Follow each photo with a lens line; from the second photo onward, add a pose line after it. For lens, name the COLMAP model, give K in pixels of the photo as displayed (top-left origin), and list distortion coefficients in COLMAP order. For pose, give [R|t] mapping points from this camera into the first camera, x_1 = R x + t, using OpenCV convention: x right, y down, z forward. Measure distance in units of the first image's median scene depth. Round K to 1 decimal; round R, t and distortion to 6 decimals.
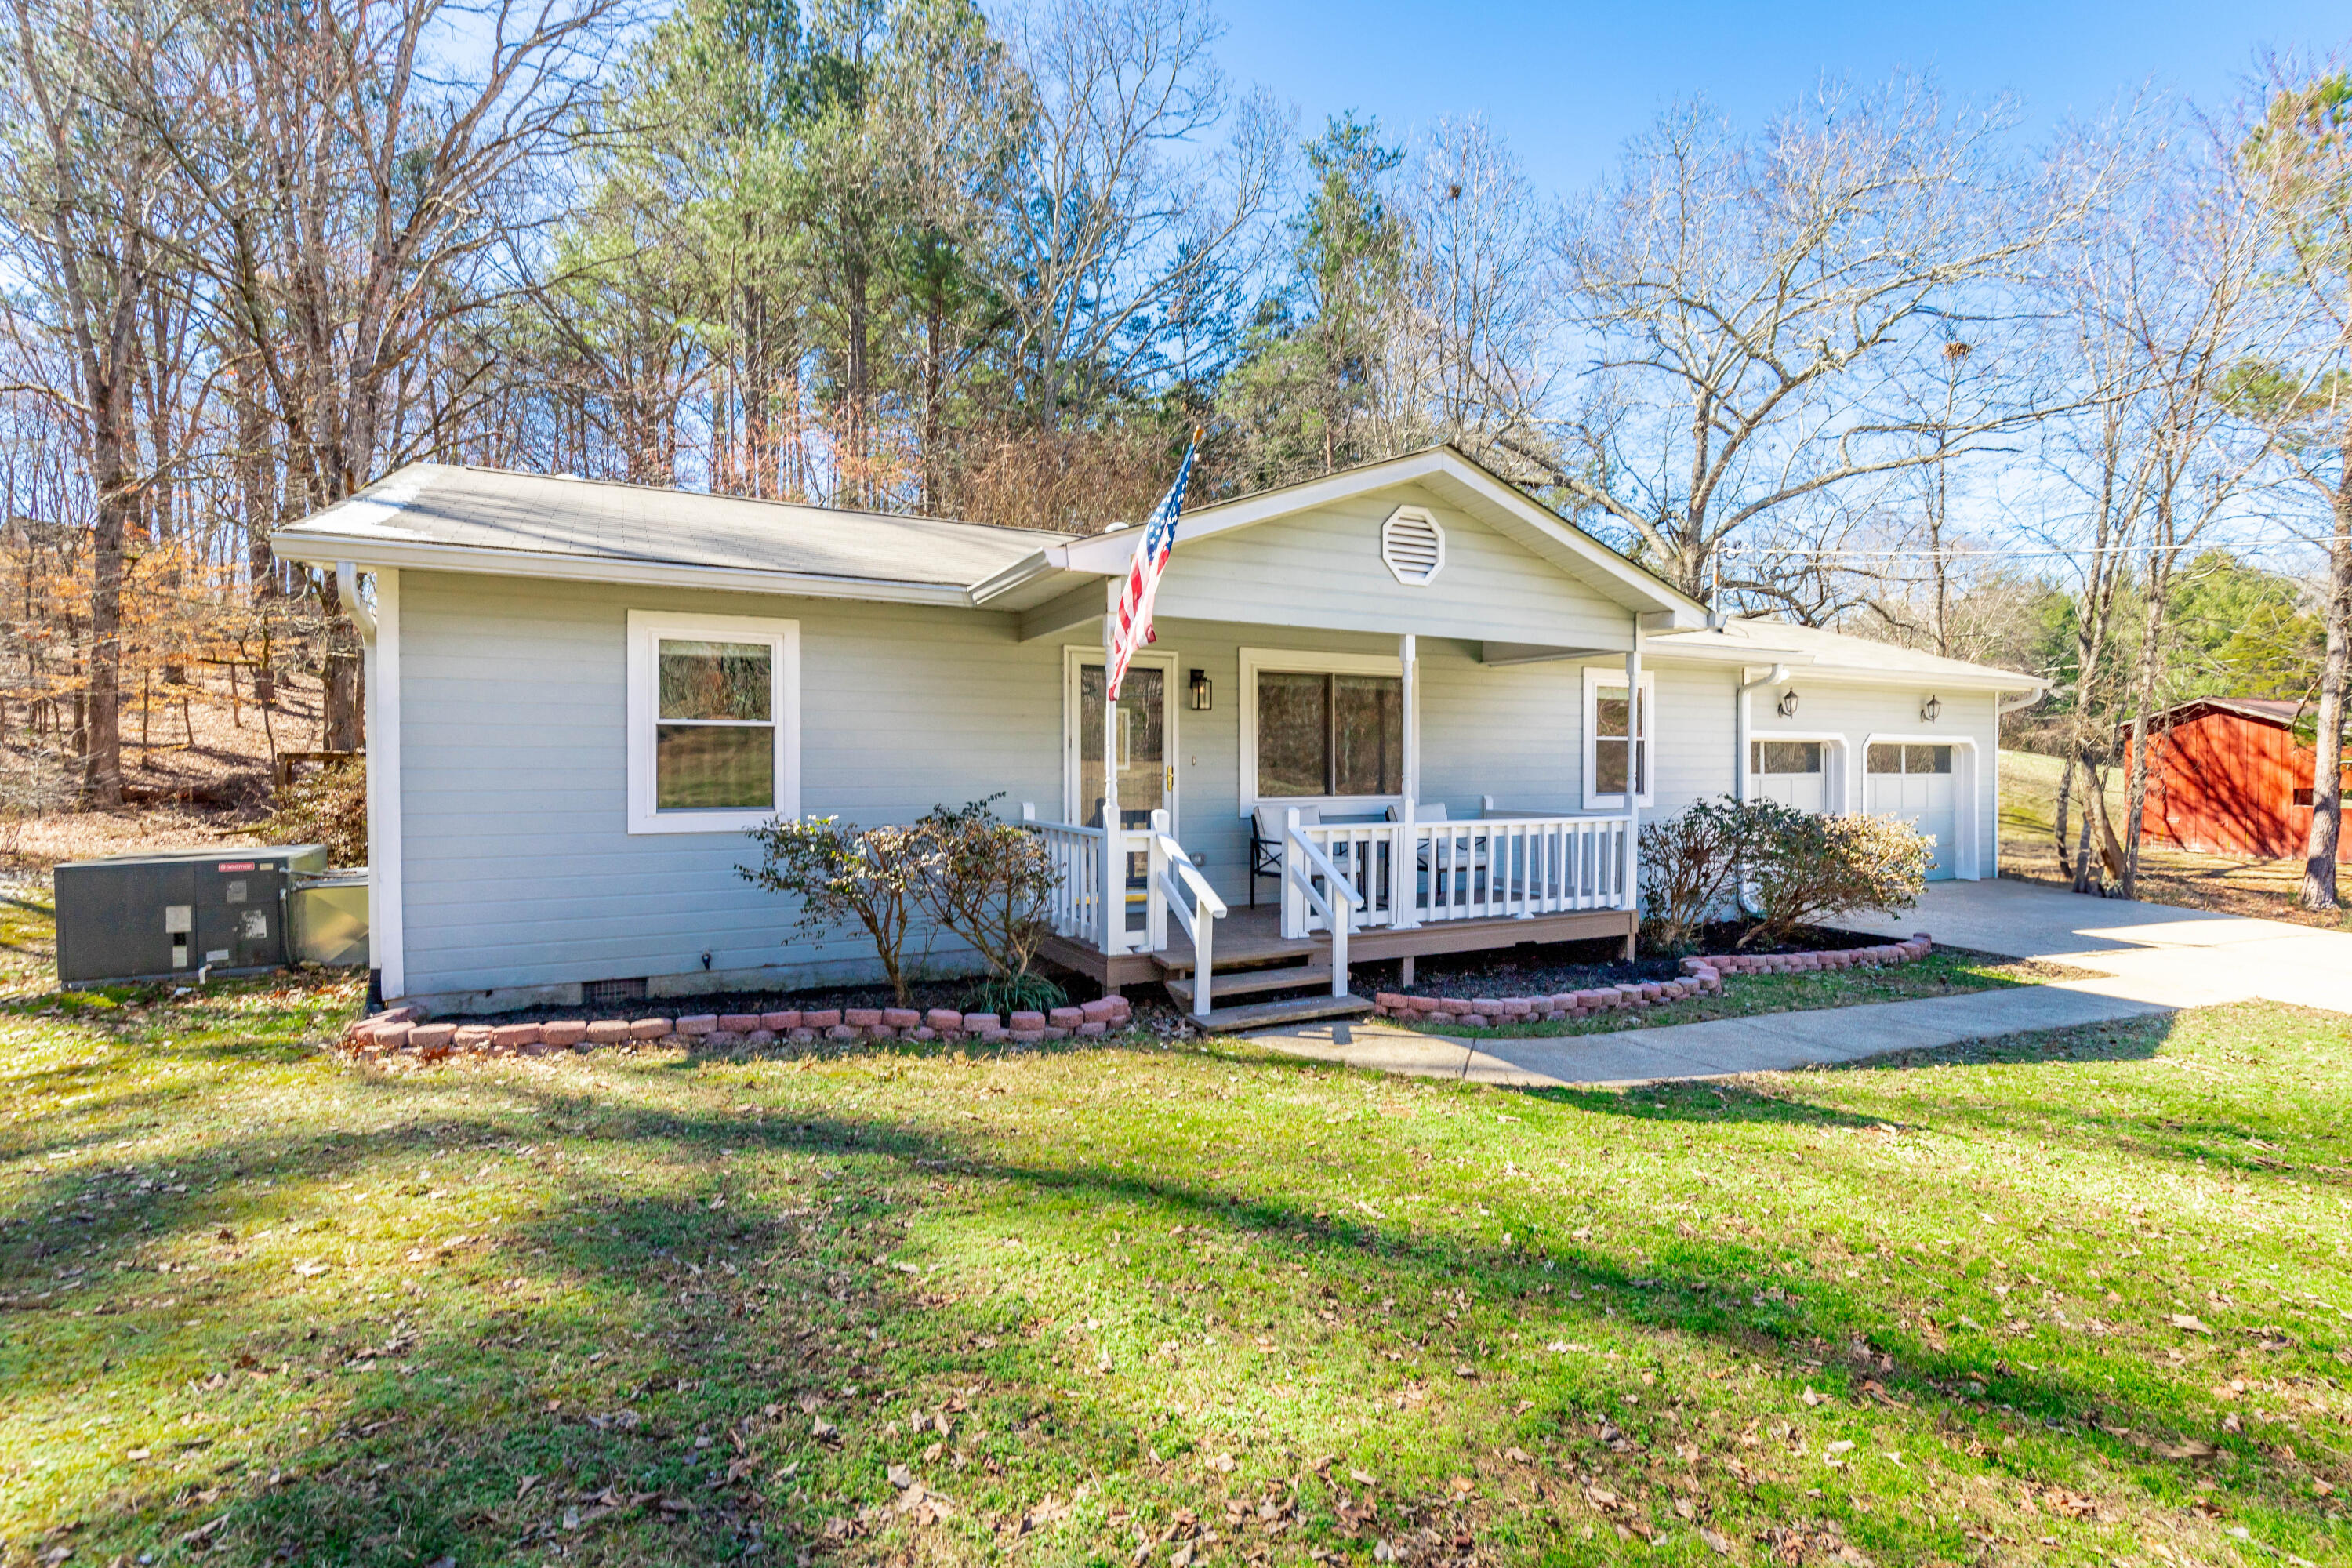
lens RADIAL K [[1065.9, 0, 1180.9], [0, 1065.9, 803.0], [0, 0, 1]] dist [-0.001097, -0.000204]
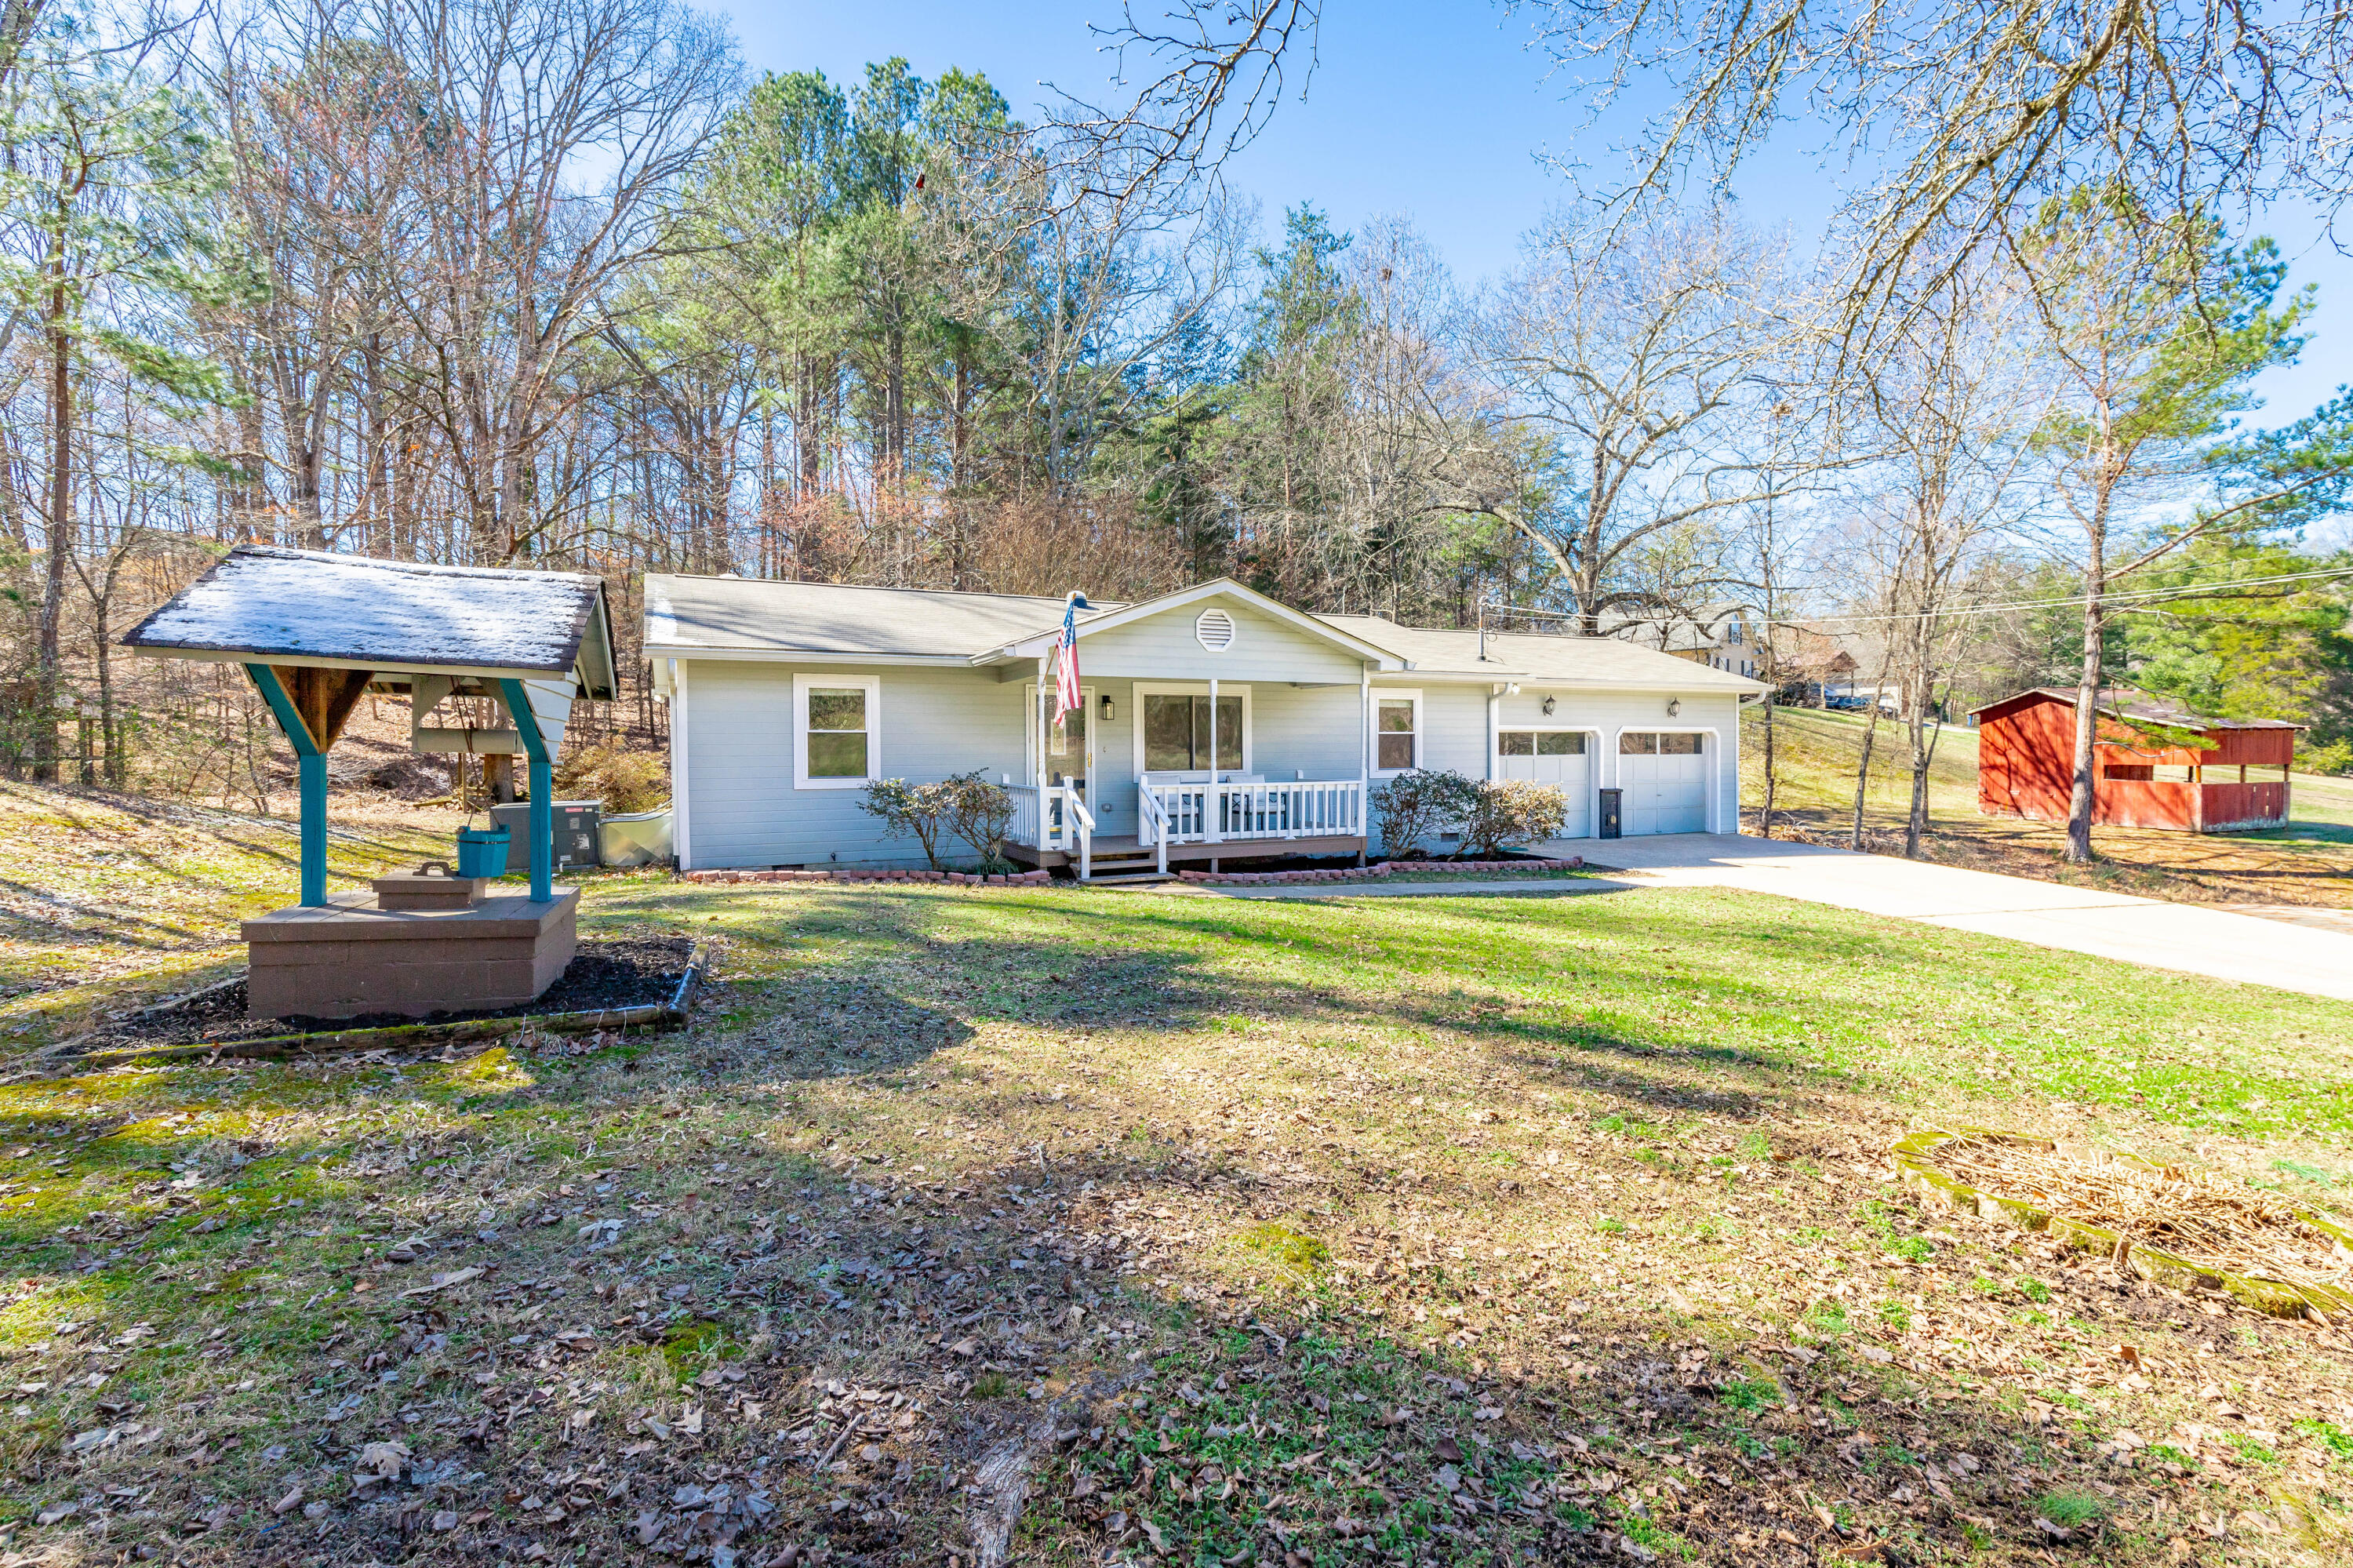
lens RADIAL K [[1075.5, 0, 1176.5], [0, 1075.5, 784.0], [0, 0, 1]] dist [0.002536, 0.000141]
pose [[0.999358, -0.002895, -0.035714, 0.189502], [0.002868, 0.999996, -0.000795, 0.017701], [0.035716, 0.000692, 0.999362, -0.720712]]
